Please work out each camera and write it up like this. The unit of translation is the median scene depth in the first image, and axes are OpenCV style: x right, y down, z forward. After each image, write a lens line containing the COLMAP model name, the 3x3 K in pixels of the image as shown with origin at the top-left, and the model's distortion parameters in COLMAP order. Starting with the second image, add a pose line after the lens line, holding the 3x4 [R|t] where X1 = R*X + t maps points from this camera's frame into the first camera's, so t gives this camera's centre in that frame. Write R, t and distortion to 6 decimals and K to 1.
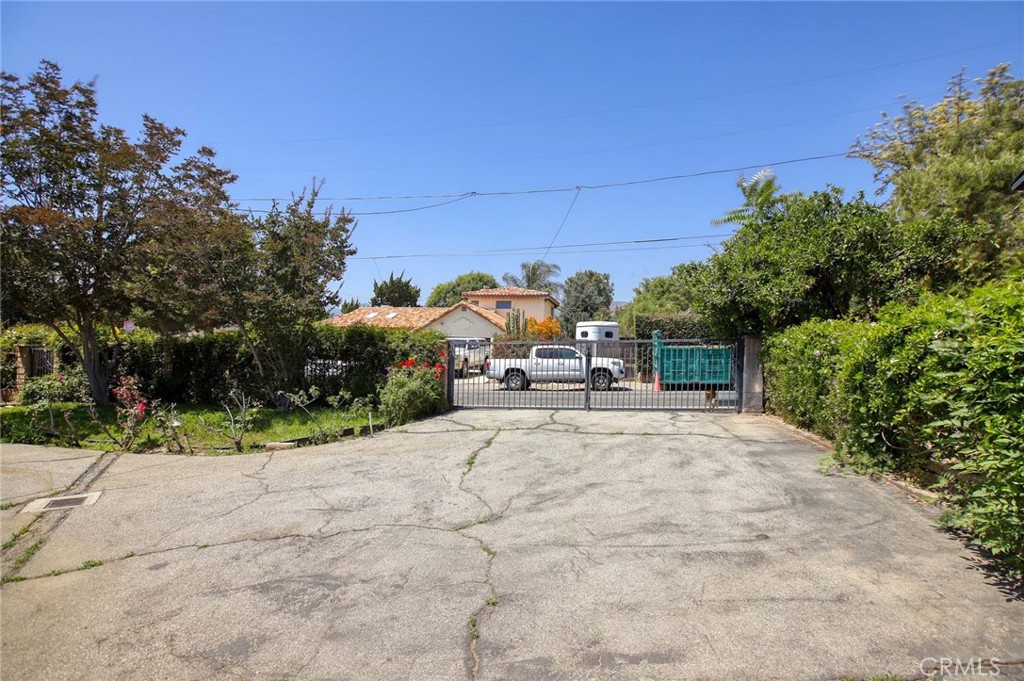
lens RADIAL K [[494.4, 0, 510.1], [0, 494.4, 341.0], [0, 0, 1]] dist [-0.019088, 0.003057]
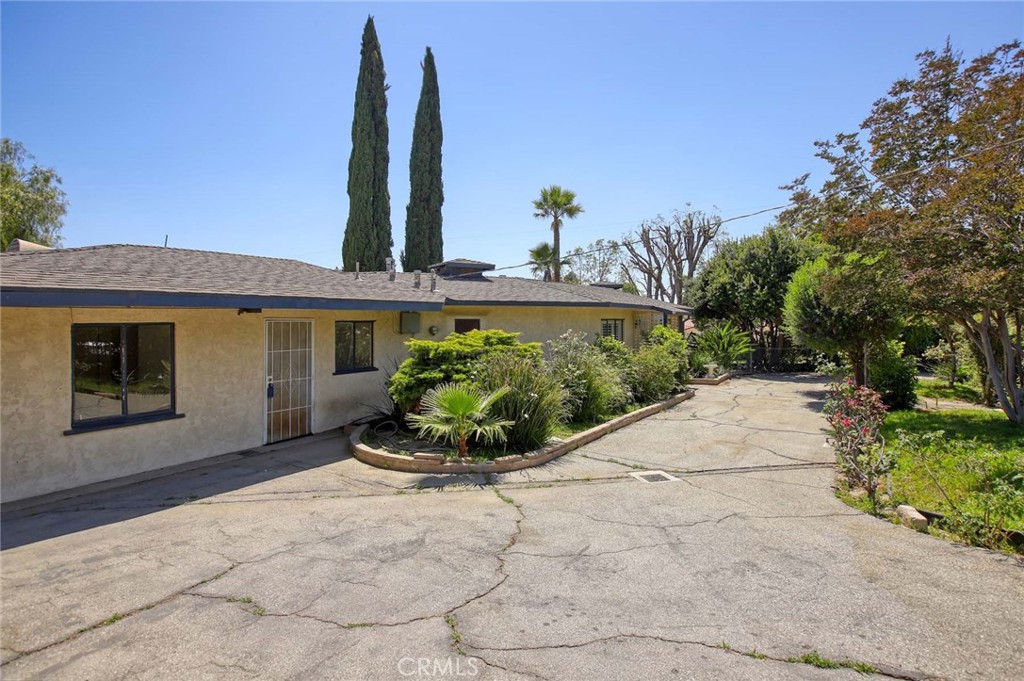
lens RADIAL K [[551.6, 0, 484.0], [0, 551.6, 314.3], [0, 0, 1]] dist [-0.023389, 0.001625]
pose [[-0.365249, -0.038284, -0.930122, 0.598927], [0.014521, 0.998798, -0.046812, -0.017484], [0.930797, -0.030604, -0.364254, 1.285929]]
